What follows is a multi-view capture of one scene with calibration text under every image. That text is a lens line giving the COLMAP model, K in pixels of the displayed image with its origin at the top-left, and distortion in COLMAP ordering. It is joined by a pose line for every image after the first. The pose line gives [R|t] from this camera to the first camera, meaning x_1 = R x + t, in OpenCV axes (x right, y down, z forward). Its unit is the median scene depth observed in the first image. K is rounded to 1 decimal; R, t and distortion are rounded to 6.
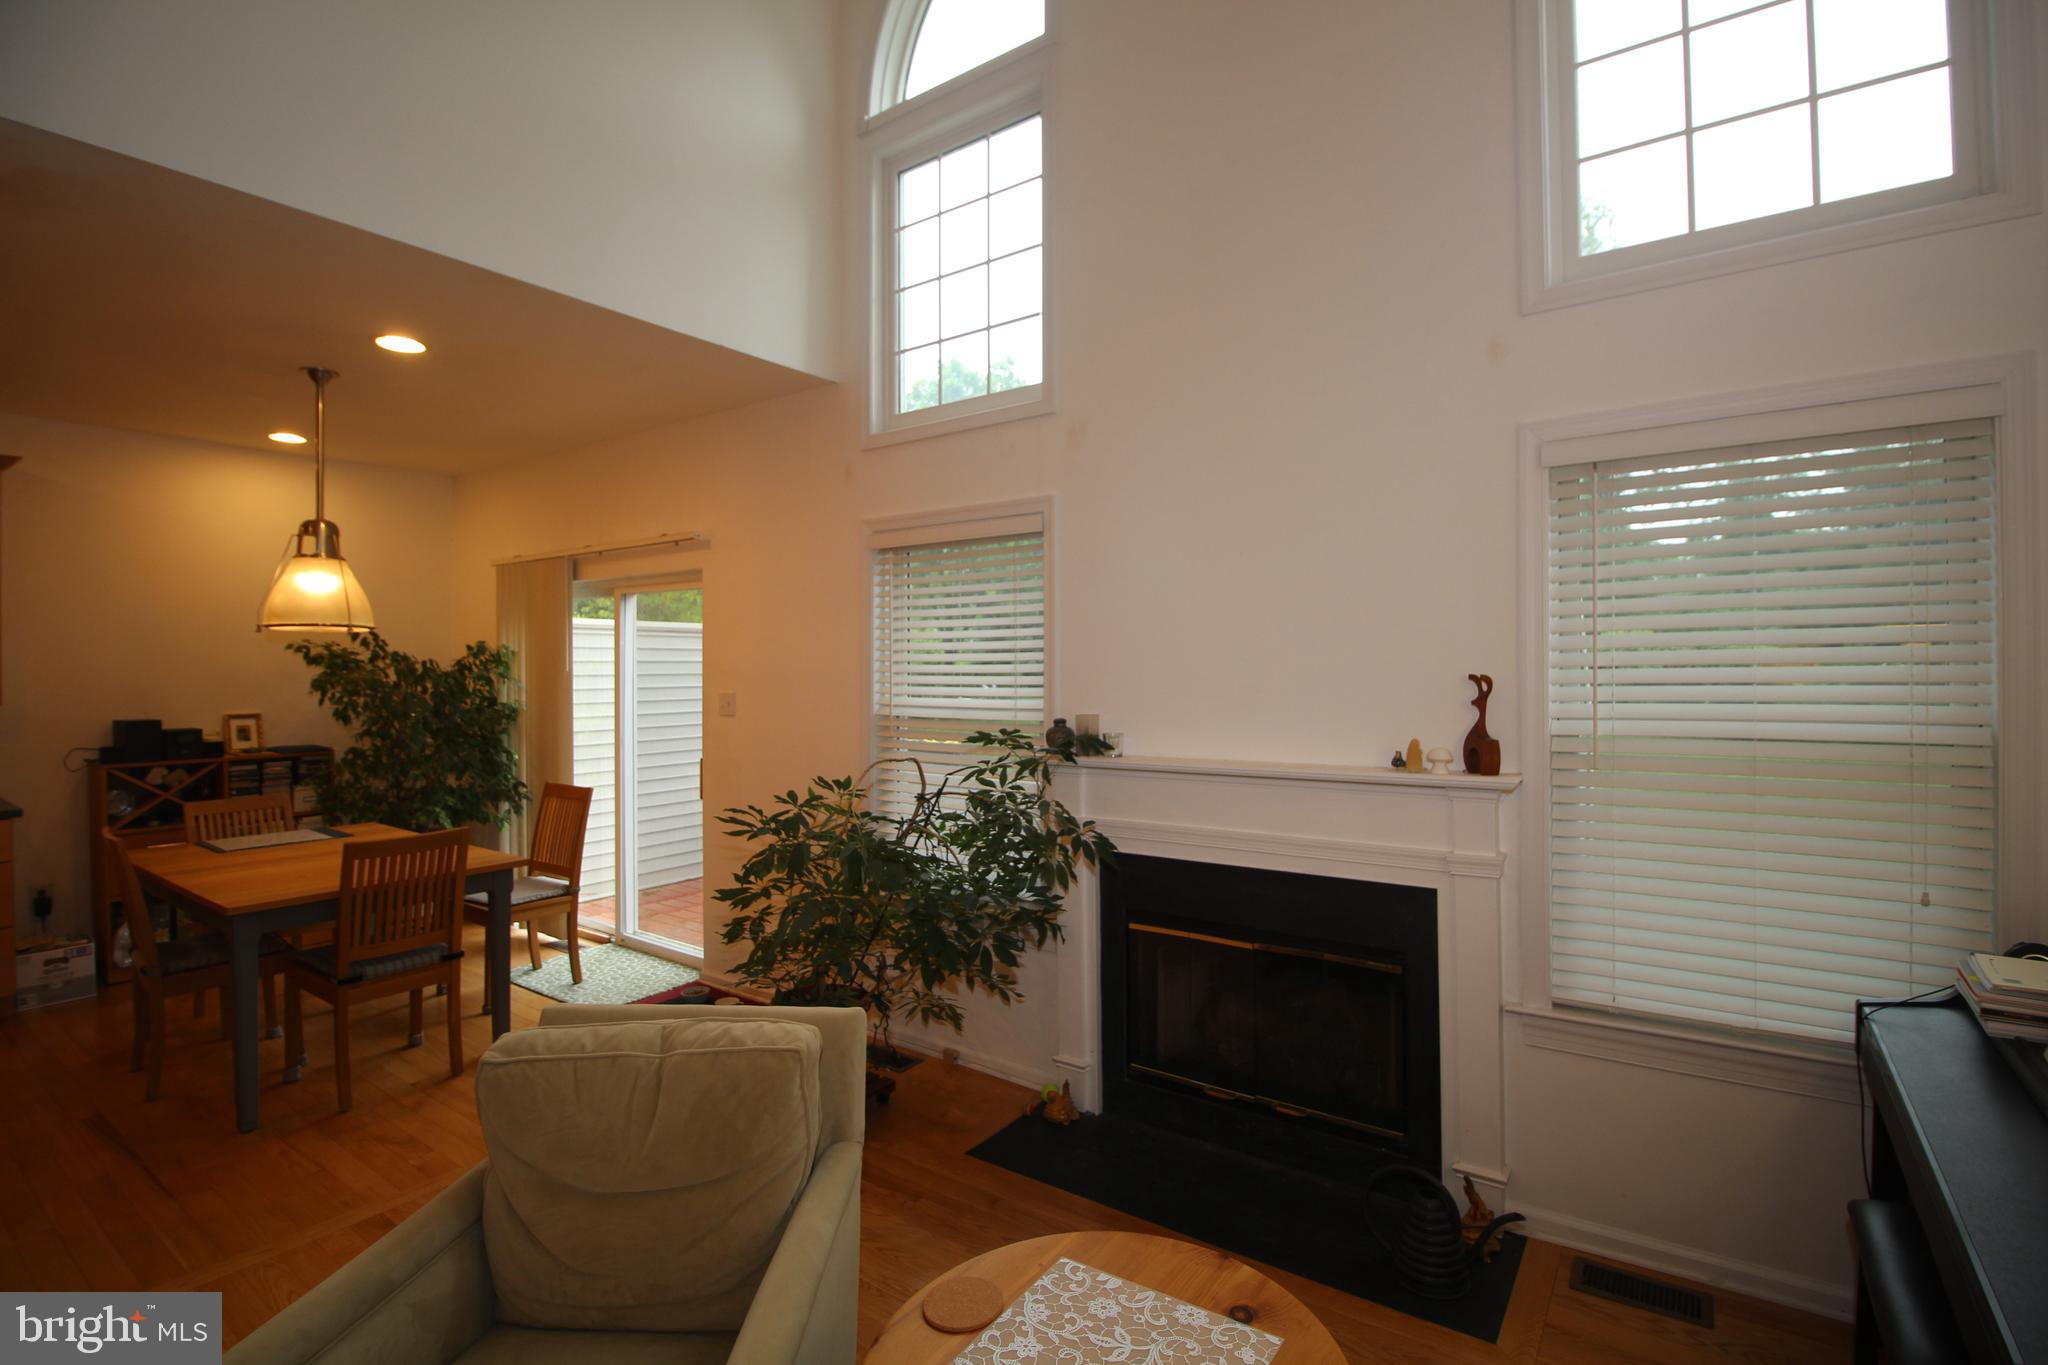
lens RADIAL K [[949.8, 0, 1032.1], [0, 949.8, 672.4], [0, 0, 1]] dist [-0.001456, -0.013557]
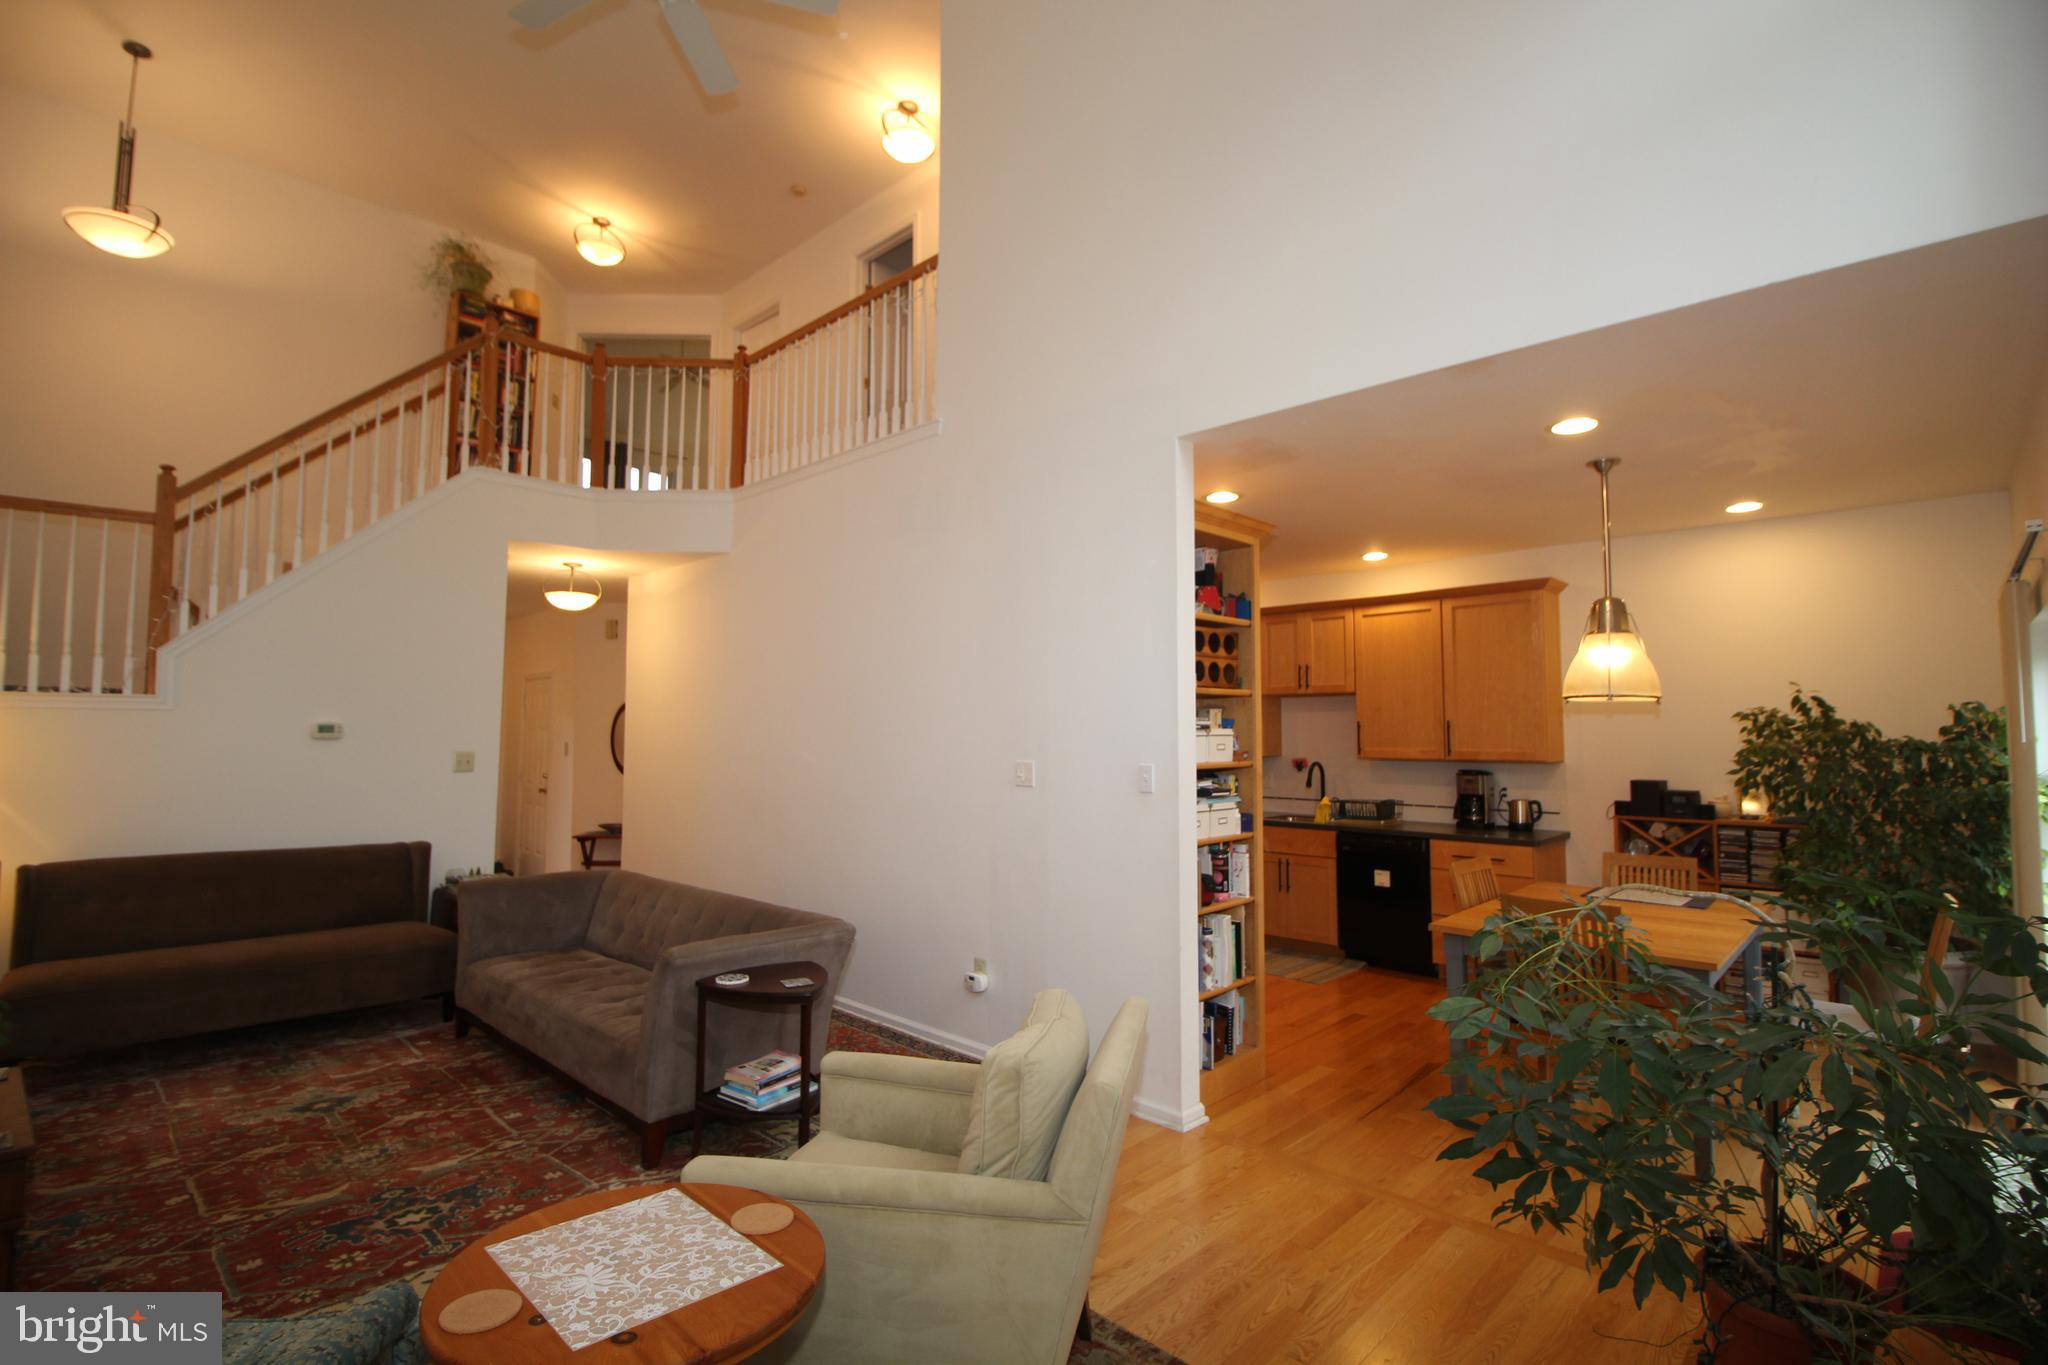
lens RADIAL K [[949.8, 0, 1032.1], [0, 949.8, 672.4], [0, 0, 1]] dist [-0.001456, -0.013557]
pose [[-0.151384, -0.057387, -0.986808, 0.566248], [-0.012457, 0.998345, -0.056147, -0.011687], [0.988396, 0.003793, -0.151849, 0.729563]]
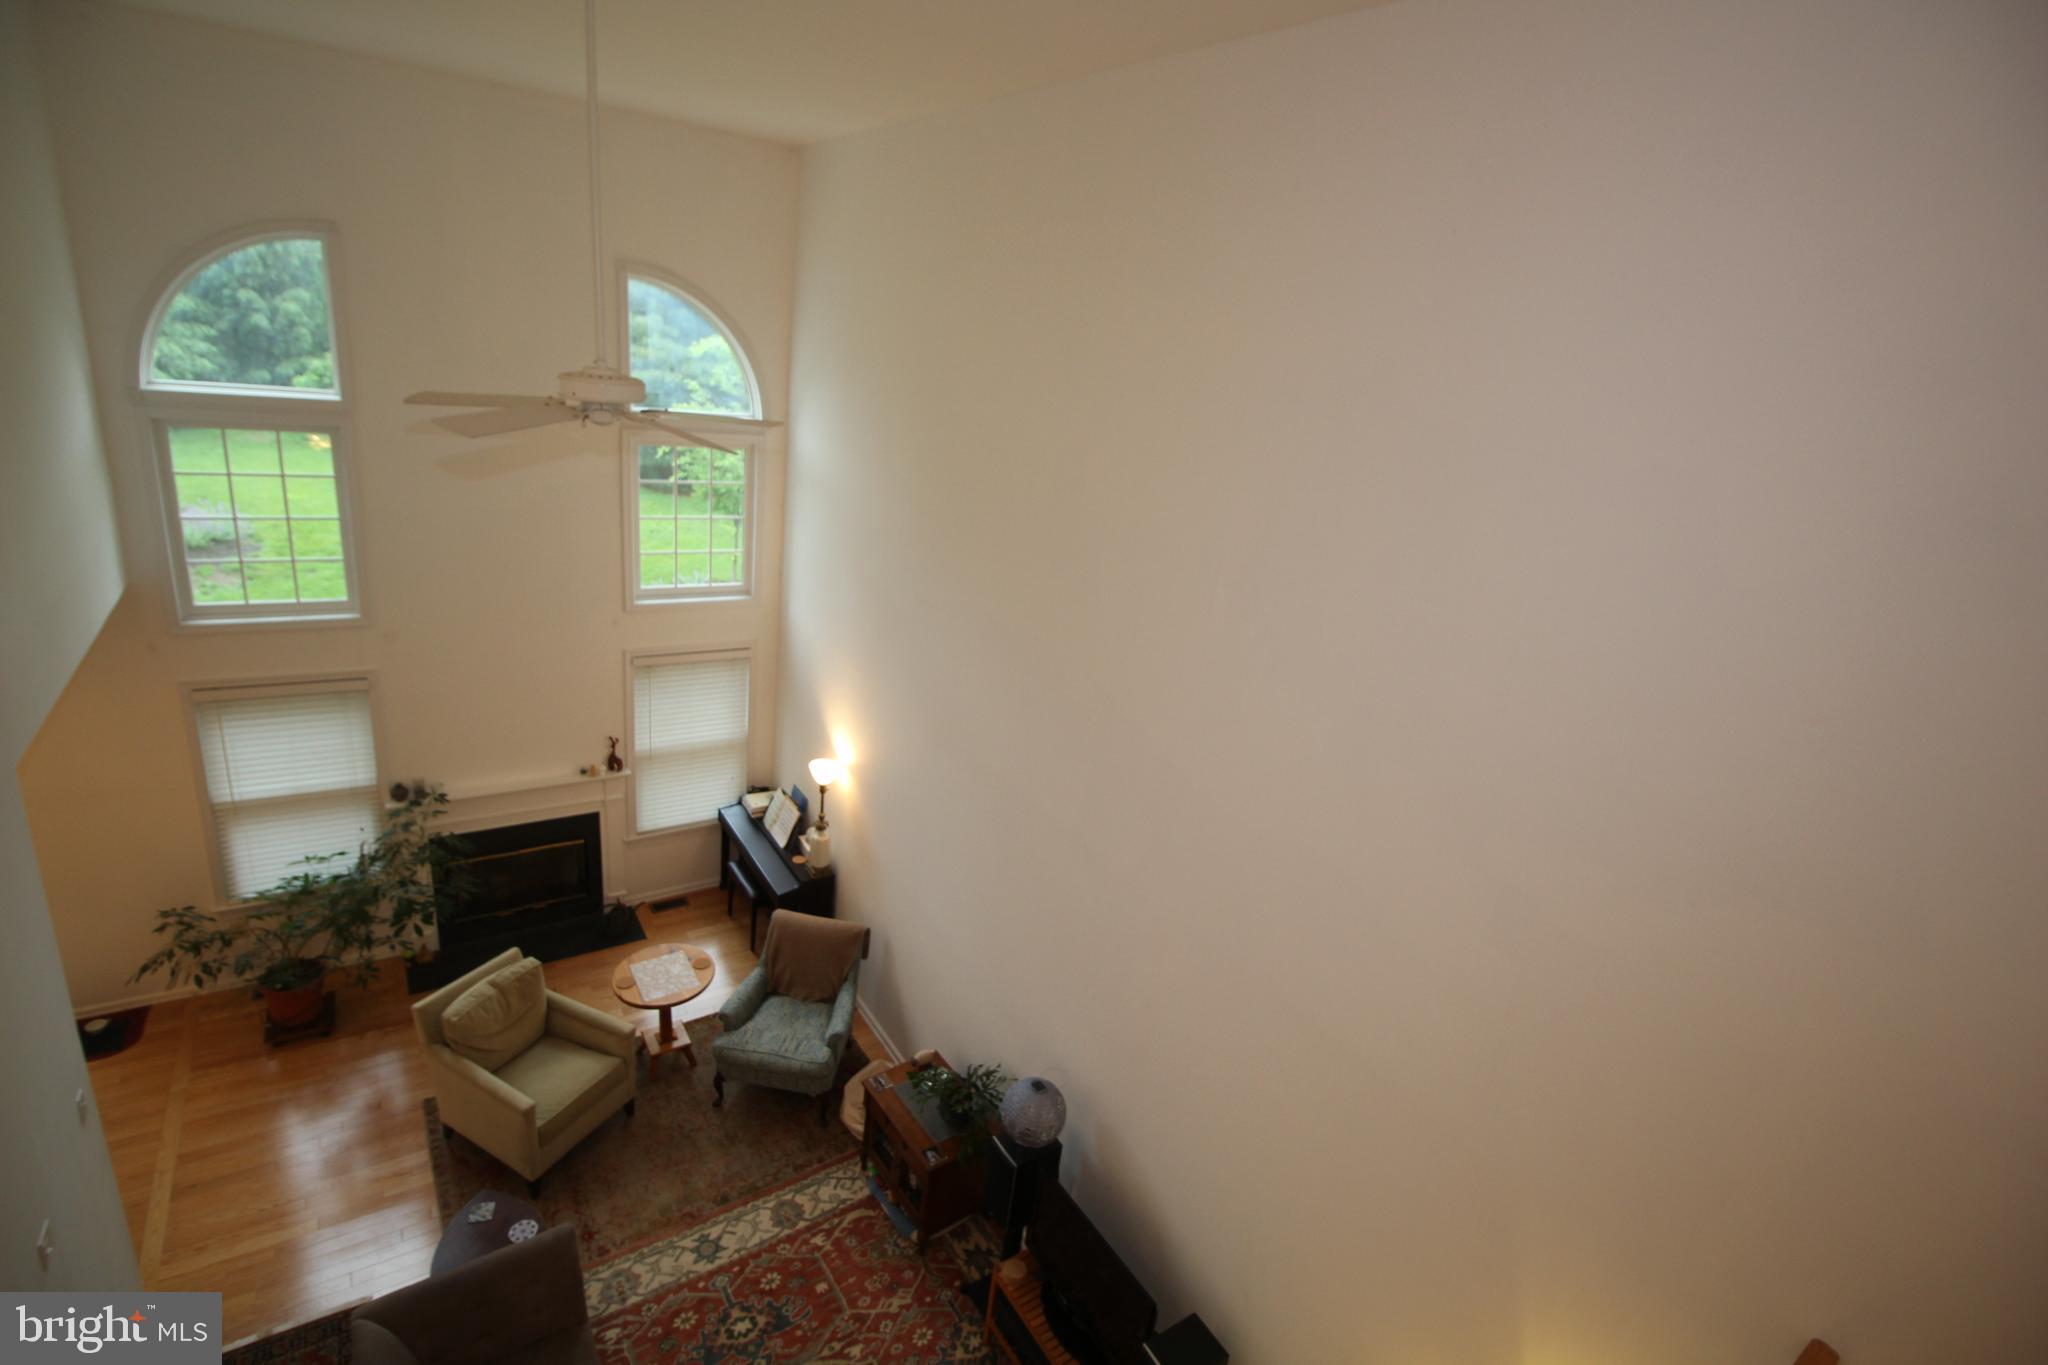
lens RADIAL K [[949.8, 0, 1032.1], [0, 949.8, 672.4], [0, 0, 1]] dist [-0.001456, -0.013557]
pose [[0.343884, -0.259623, 0.902408, -1.437060], [-0.116332, 0.941836, 0.315298, -1.100620], [-0.931778, -0.213405, 0.293680, -0.839250]]
